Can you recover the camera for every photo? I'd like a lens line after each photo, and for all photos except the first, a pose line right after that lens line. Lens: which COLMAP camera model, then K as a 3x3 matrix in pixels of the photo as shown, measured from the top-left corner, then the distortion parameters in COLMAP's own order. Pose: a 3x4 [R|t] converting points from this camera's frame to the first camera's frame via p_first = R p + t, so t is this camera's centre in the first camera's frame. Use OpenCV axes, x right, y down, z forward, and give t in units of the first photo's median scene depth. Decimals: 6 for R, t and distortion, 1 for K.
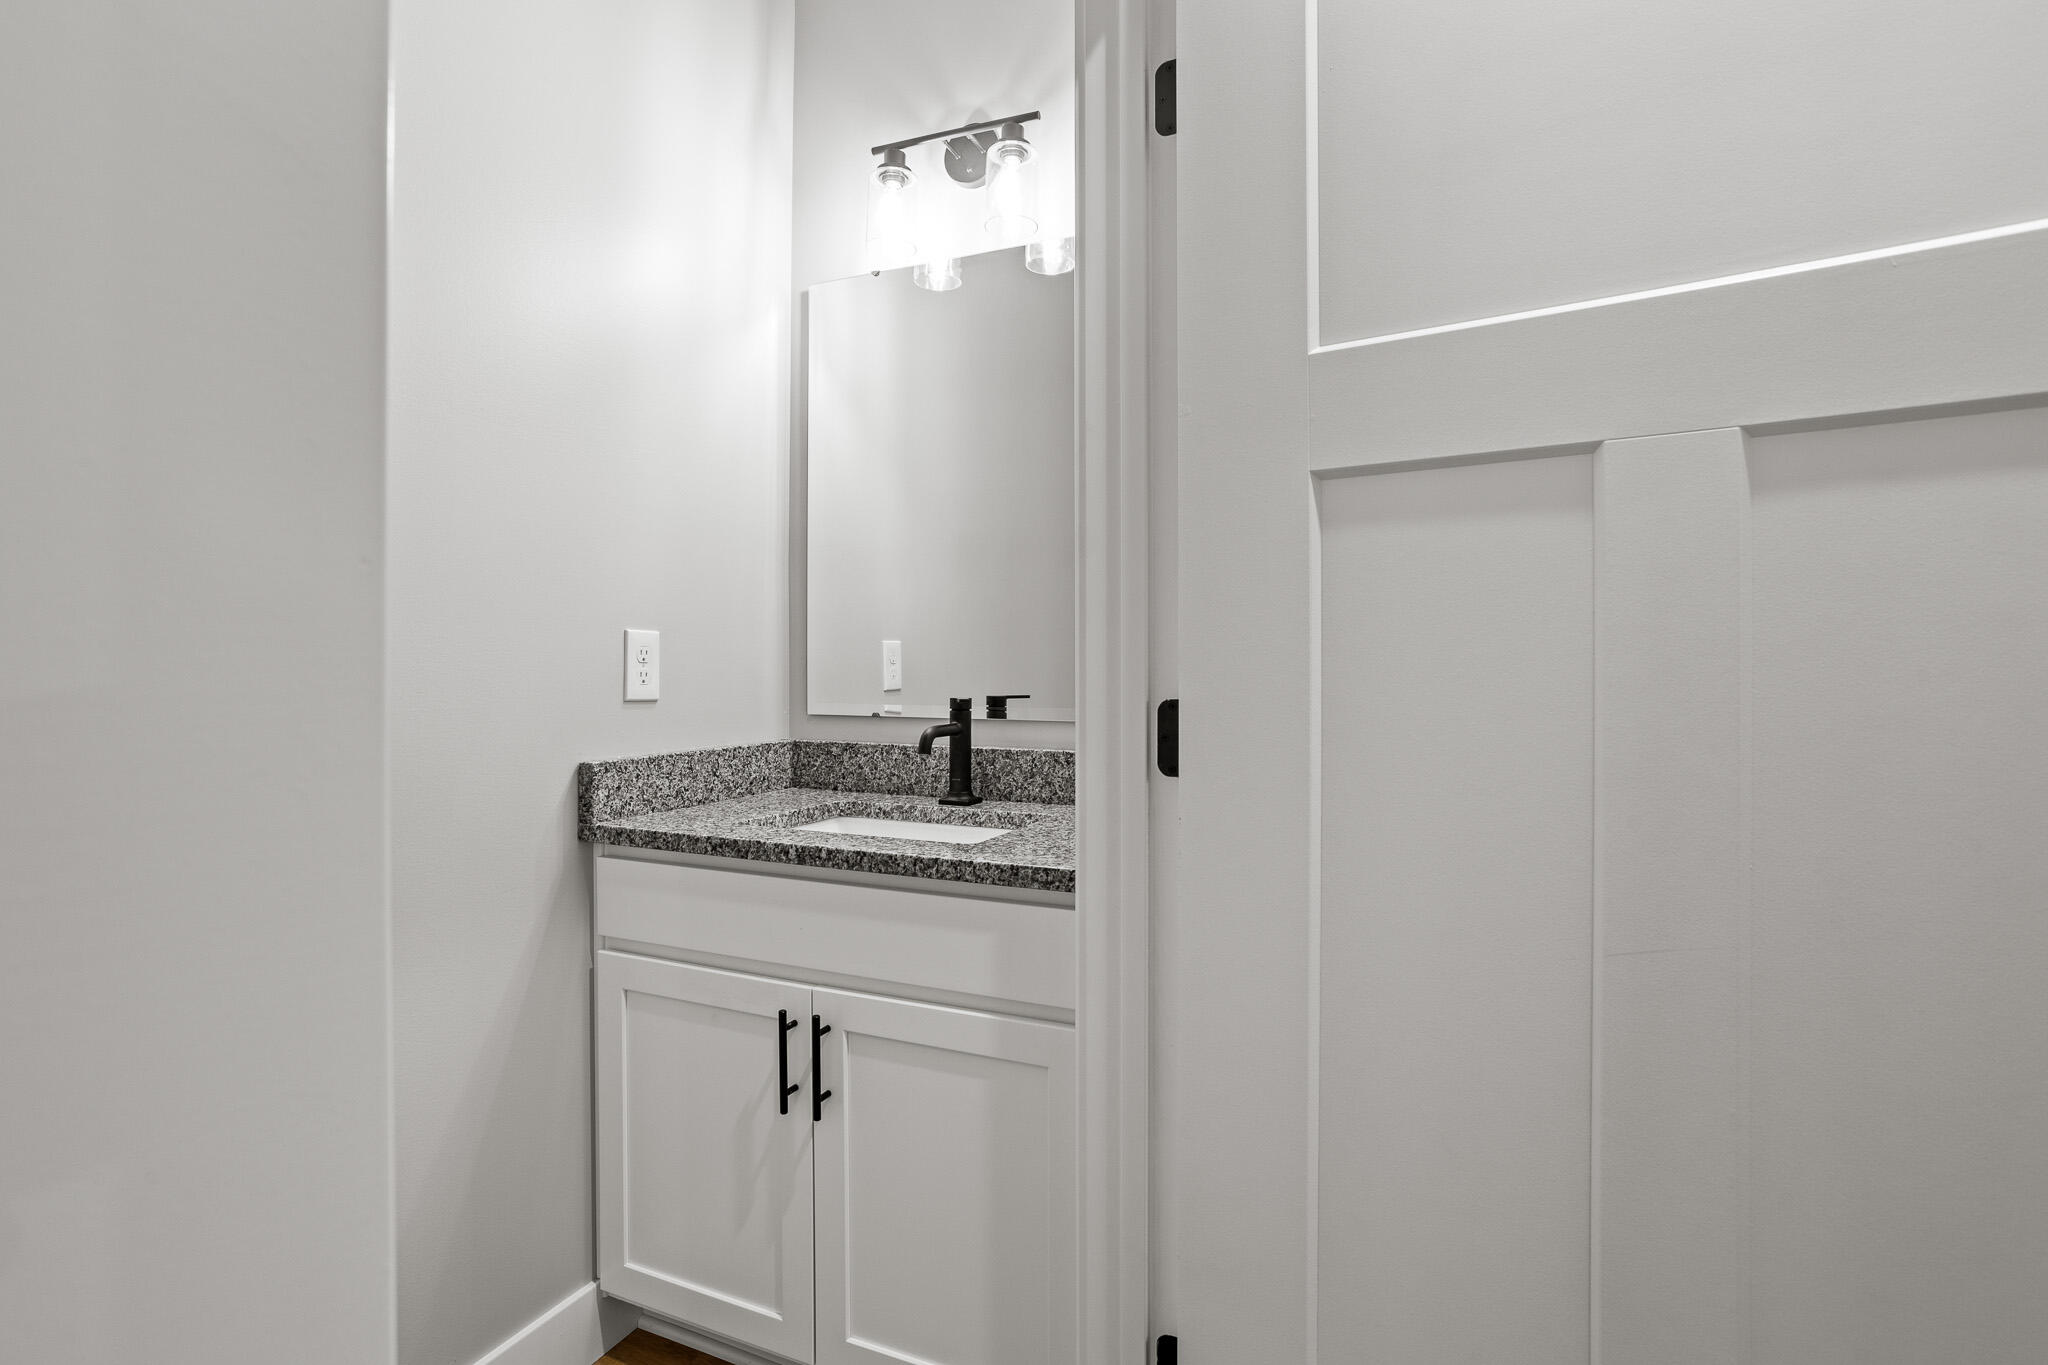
lens RADIAL K [[1016.8, 0, 1024.0], [0, 1016.8, 682.5], [0, 0, 1]] dist [-0.000774, -0.000230]
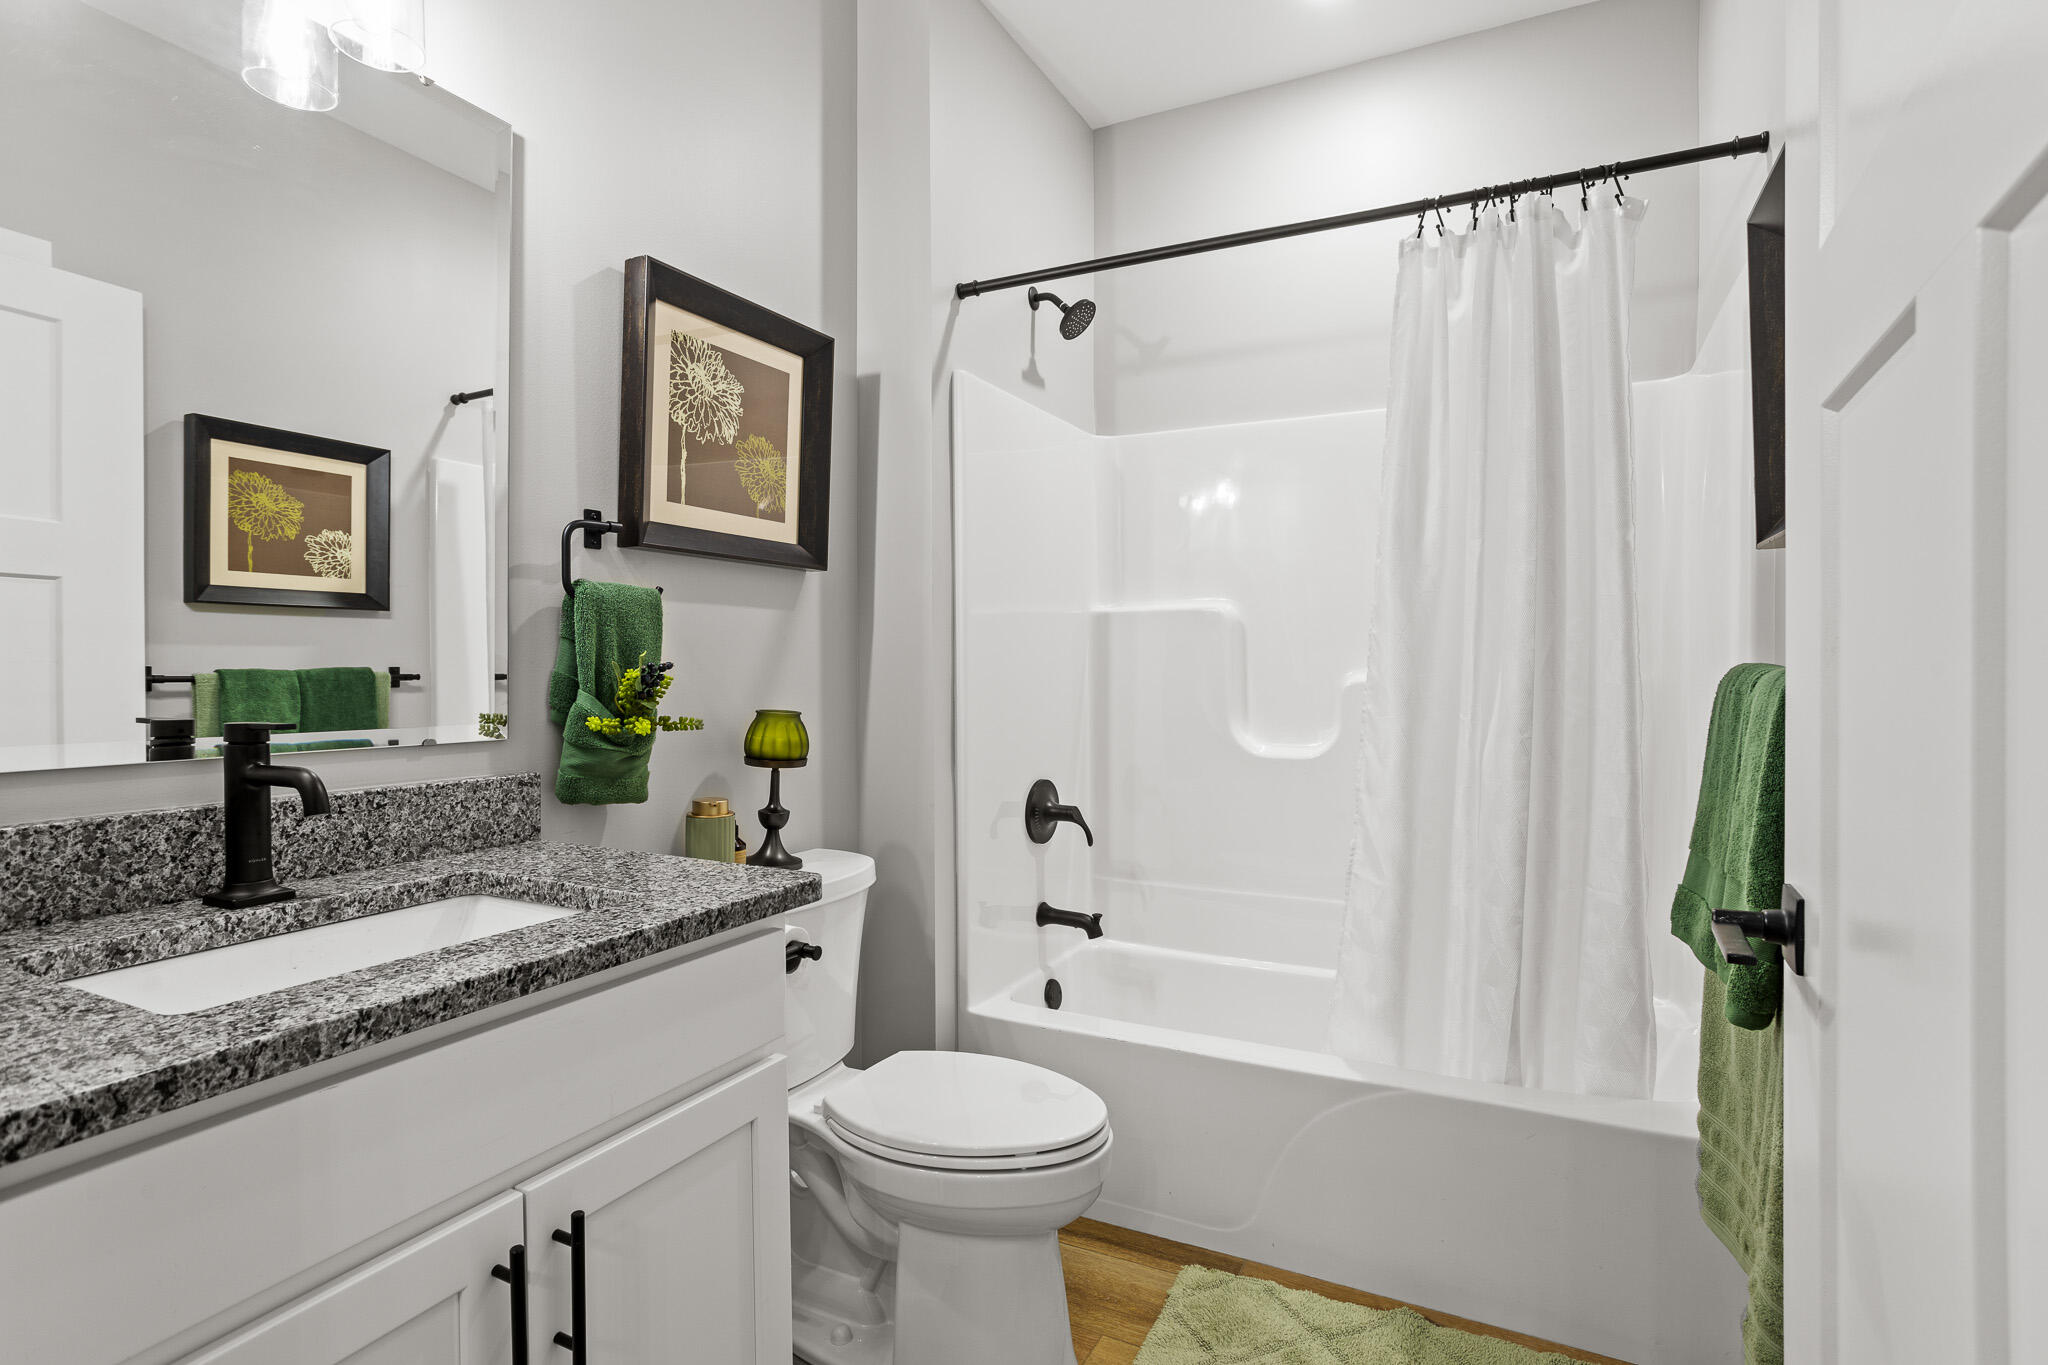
lens RADIAL K [[1016.8, 0, 1024.0], [0, 1016.8, 682.5], [0, 0, 1]] dist [-0.000774, -0.000230]
pose [[0.034191, -0.005192, 0.999402, -0.809239], [0.020358, 0.999783, 0.004498, -0.000328], [-0.999208, 0.020192, 0.034289, 0.675962]]
